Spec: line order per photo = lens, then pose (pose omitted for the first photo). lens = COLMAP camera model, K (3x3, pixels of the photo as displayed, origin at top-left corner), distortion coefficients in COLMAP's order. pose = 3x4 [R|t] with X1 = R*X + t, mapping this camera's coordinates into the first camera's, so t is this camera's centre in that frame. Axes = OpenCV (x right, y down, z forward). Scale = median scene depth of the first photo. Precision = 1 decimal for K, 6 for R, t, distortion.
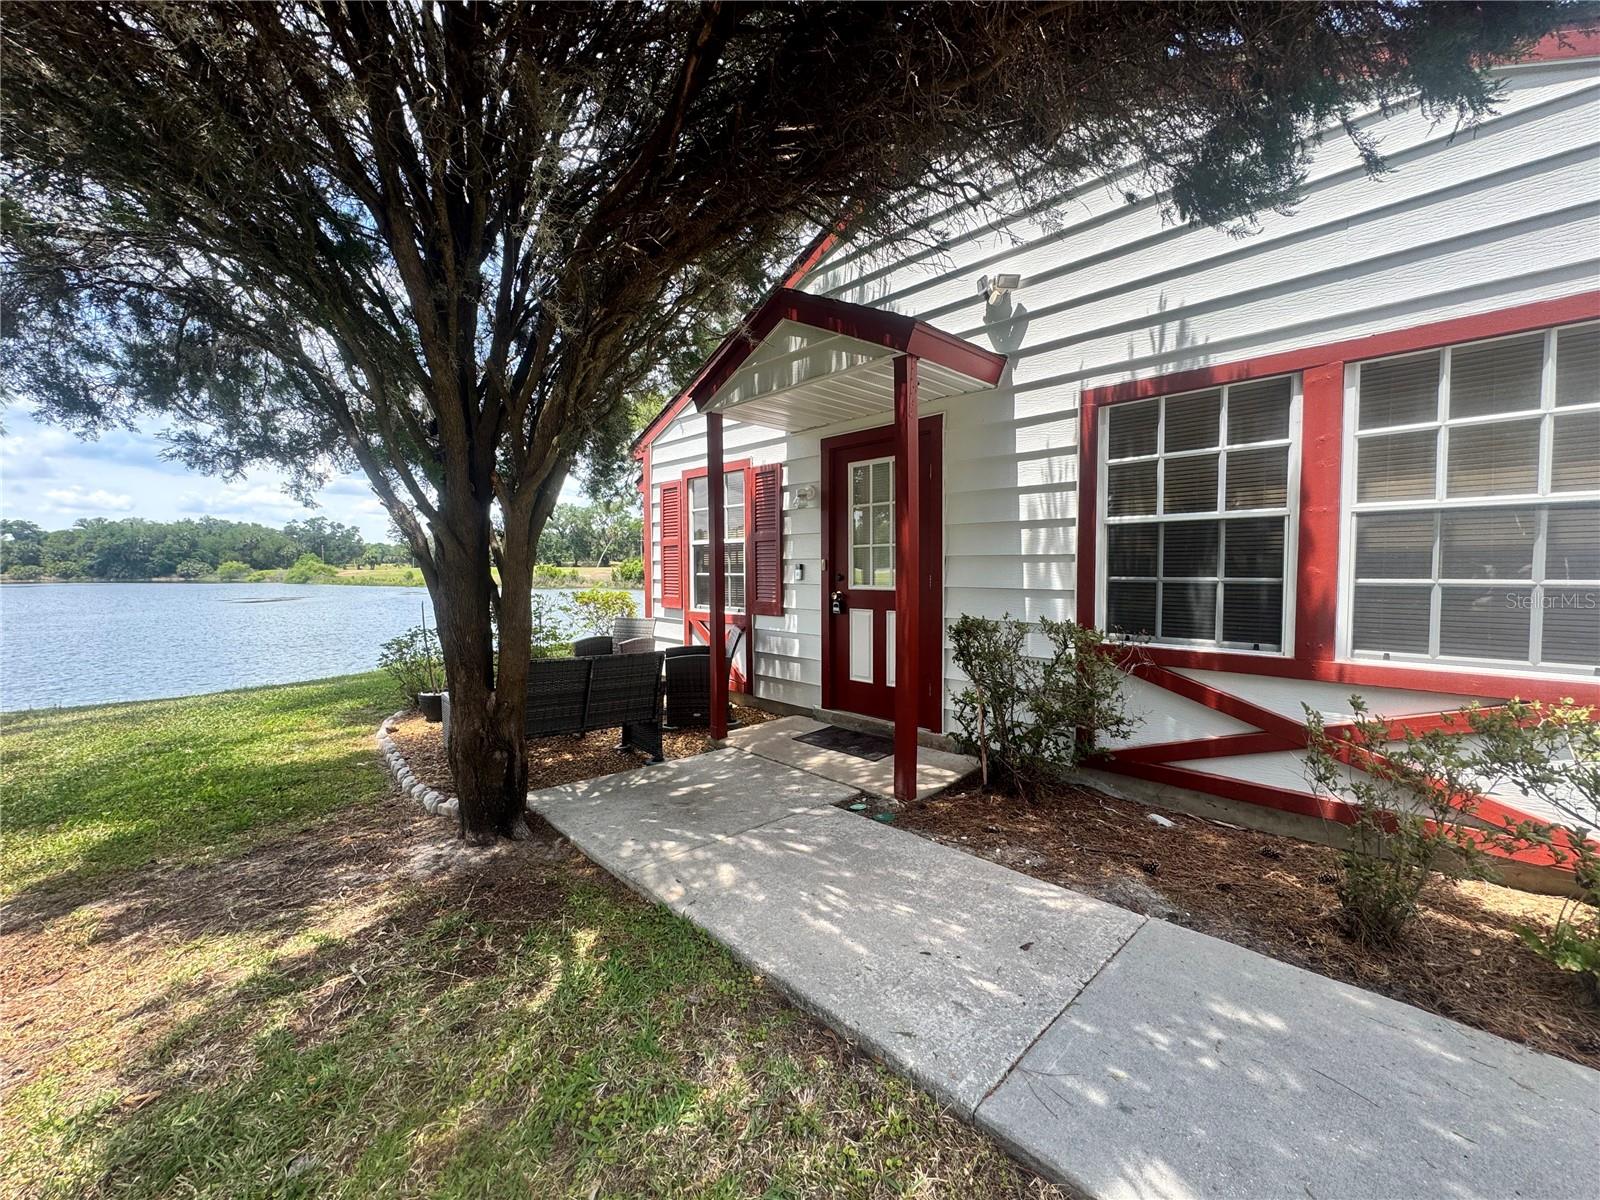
lens RADIAL K [[640.1, 0, 800.0], [0, 640.1, 600.0], [0, 0, 1]] dist [-0.000956, 0.000376]
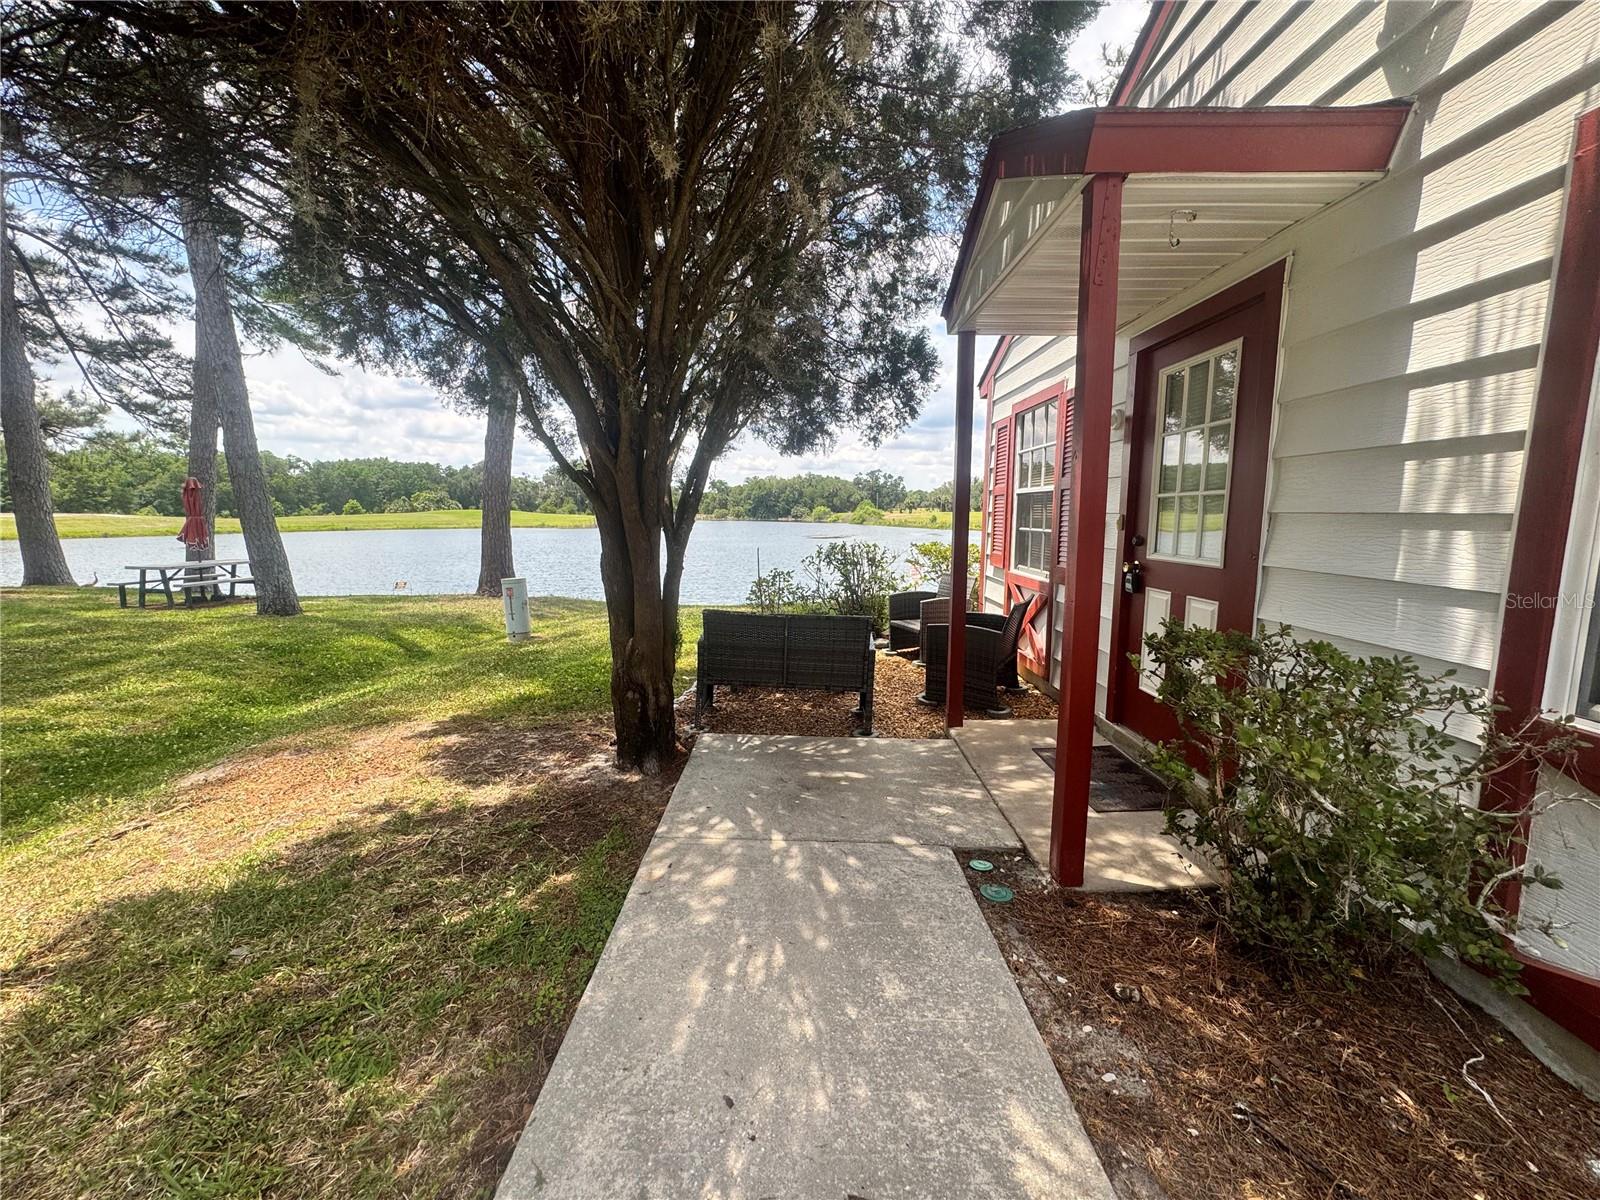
lens RADIAL K [[640.1, 0, 800.0], [0, 640.1, 600.0], [0, 0, 1]] dist [-0.000956, 0.000376]
pose [[0.714091, 0.101456, -0.692662, 0.386906], [-0.041613, 0.993845, 0.102670, -0.037032], [0.698815, -0.044492, 0.713917, 0.331735]]
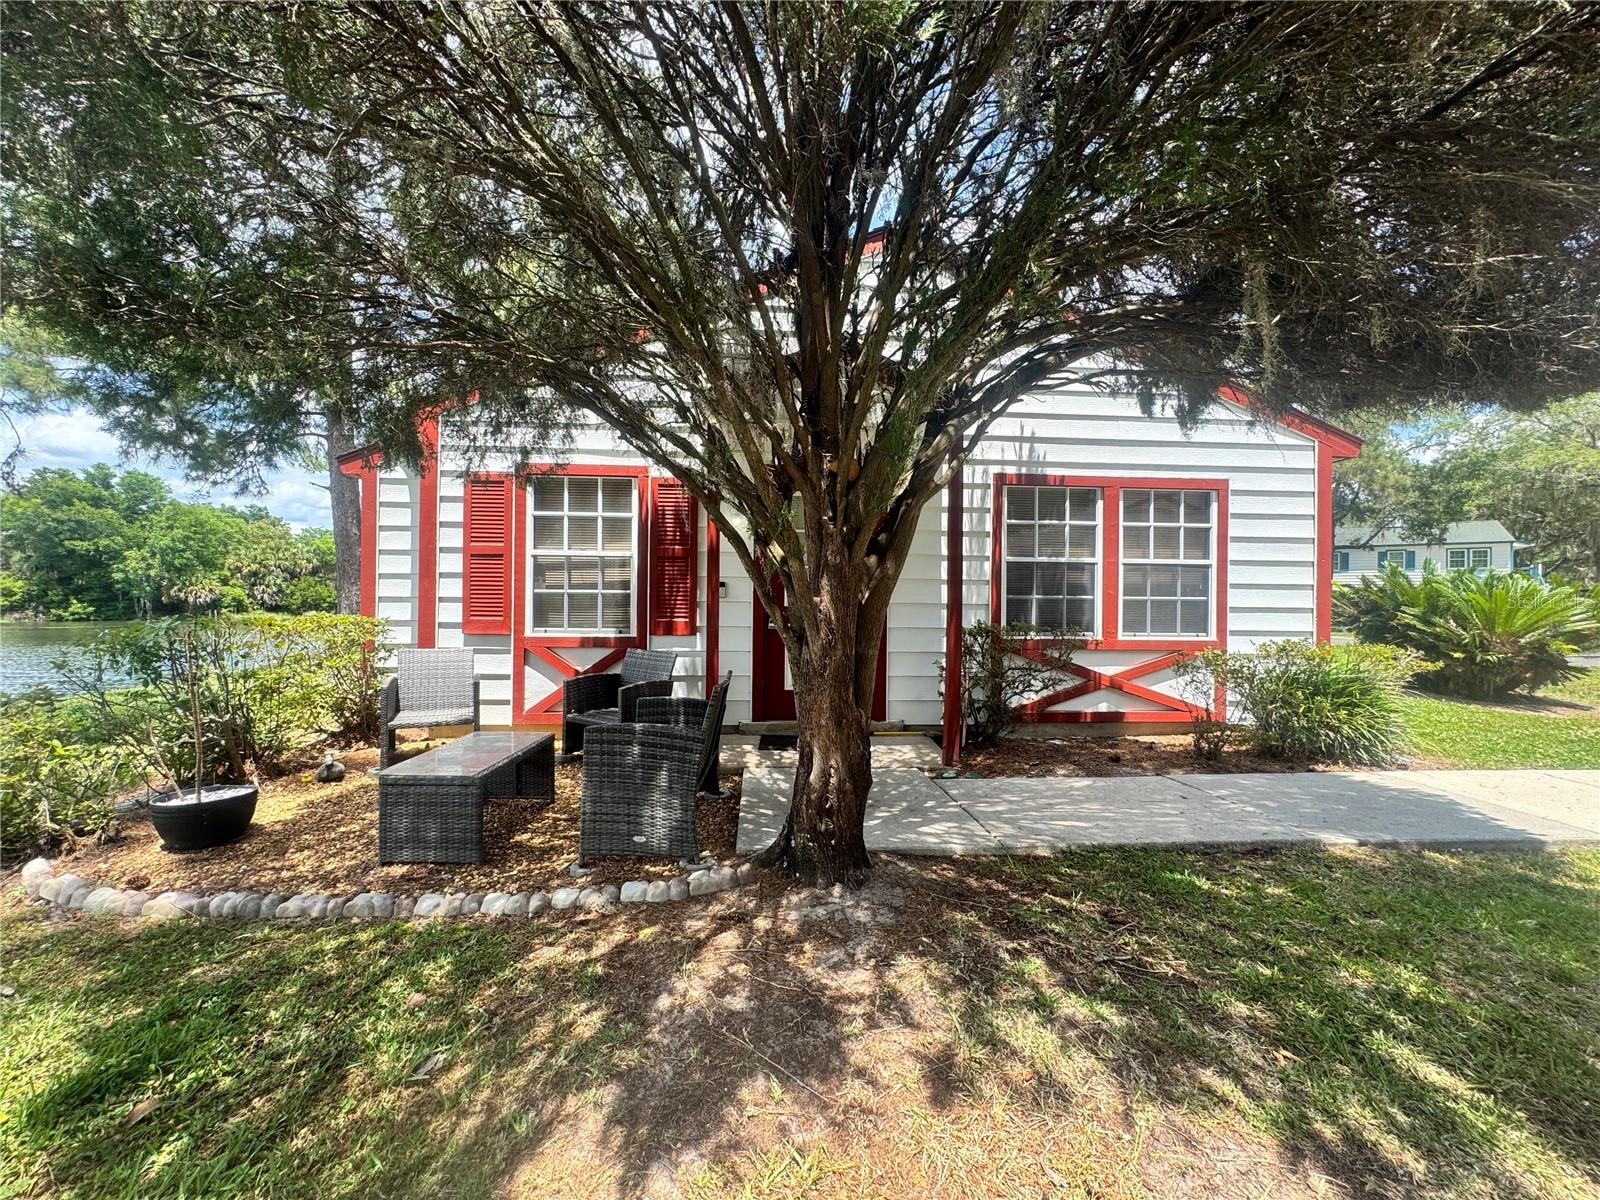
lens RADIAL K [[640.1, 0, 800.0], [0, 640.1, 600.0], [0, 0, 1]] dist [-0.000956, 0.000376]
pose [[0.645568, 0.003423, 0.763695, -0.984012], [0.025852, 0.999319, -0.026331, 0.003132], [-0.763265, 0.036741, 0.645040, 0.370819]]
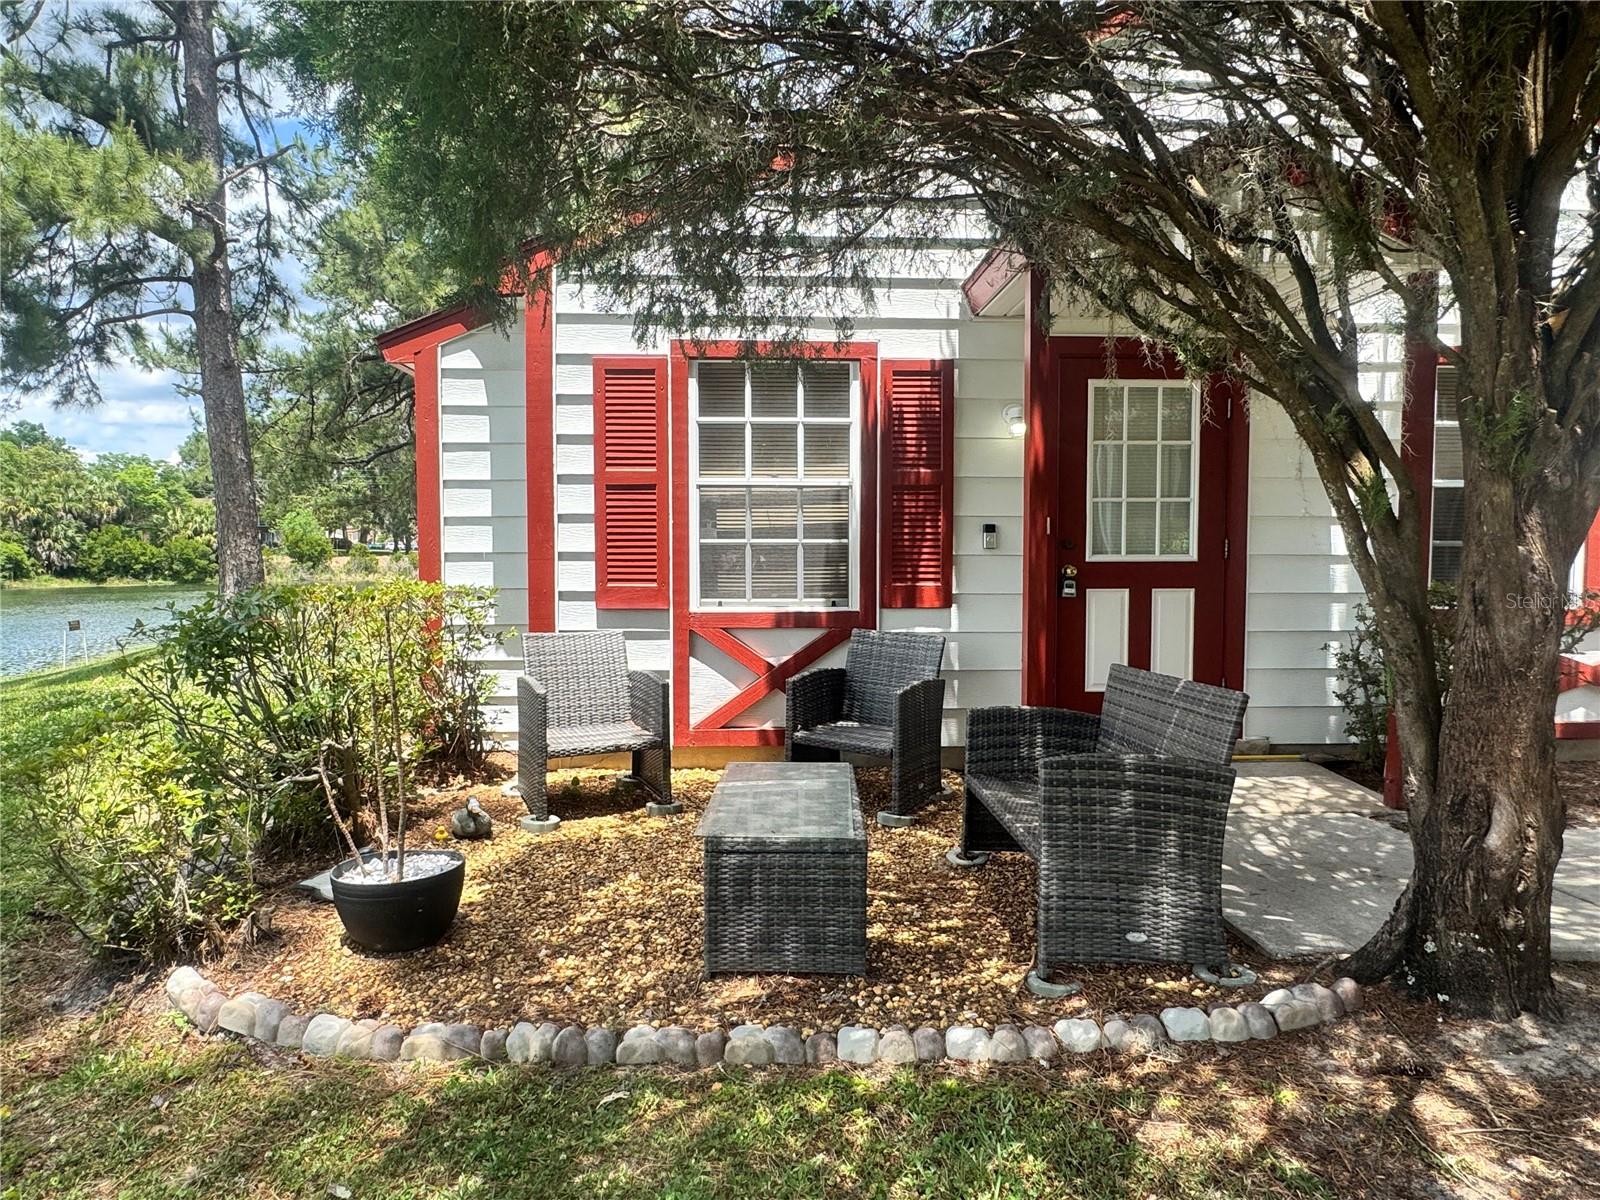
lens RADIAL K [[946.3, 0, 800.0], [0, 946.3, 600.0], [0, 0, 1]] dist [-0.003627, 0.001007]
pose [[0.663736, -0.040233, 0.746884, -1.198581], [0.034789, 0.999132, 0.022904, -0.011715], [-0.747157, 0.010781, 0.664560, 0.730146]]
